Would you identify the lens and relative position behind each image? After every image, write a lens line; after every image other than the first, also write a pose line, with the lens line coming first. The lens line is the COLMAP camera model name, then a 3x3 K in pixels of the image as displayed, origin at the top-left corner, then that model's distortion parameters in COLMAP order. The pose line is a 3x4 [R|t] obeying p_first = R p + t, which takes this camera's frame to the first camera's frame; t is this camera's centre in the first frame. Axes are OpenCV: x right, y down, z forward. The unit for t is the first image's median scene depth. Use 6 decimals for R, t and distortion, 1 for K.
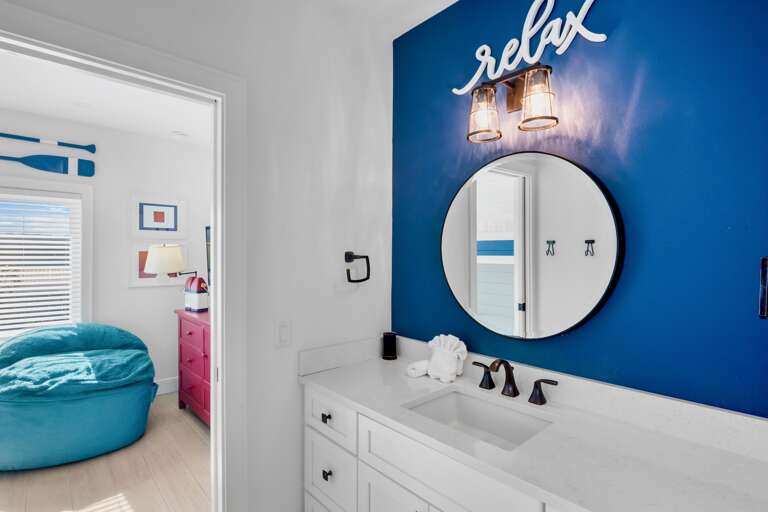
lens RADIAL K [[371.2, 0, 379.4], [0, 371.2, 258.6], [0, 0, 1]] dist [-0.019482, 0.002311]
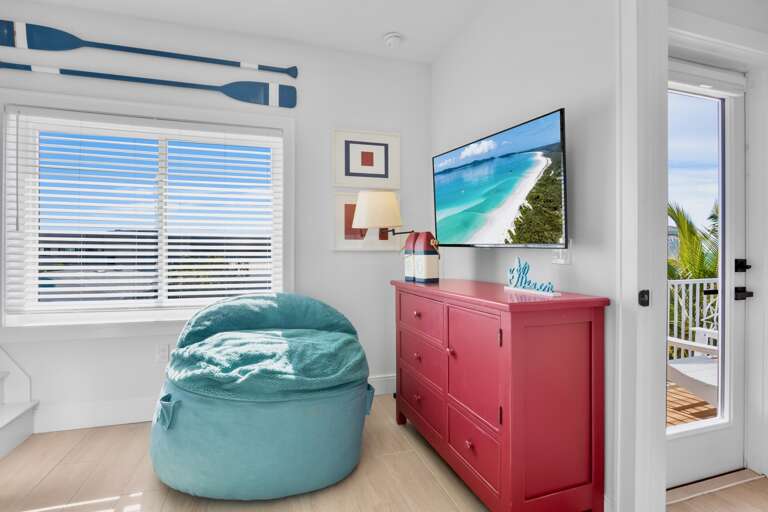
lens RADIAL K [[371.2, 0, 384.2], [0, 371.2, 255.2], [0, 0, 1]] dist [-0.019482, 0.002311]
pose [[0.907373, -0.004422, -0.420302, -0.300692], [0.003094, 0.999988, -0.003842, 0.104080], [0.420314, 0.002185, 0.907376, 0.396235]]
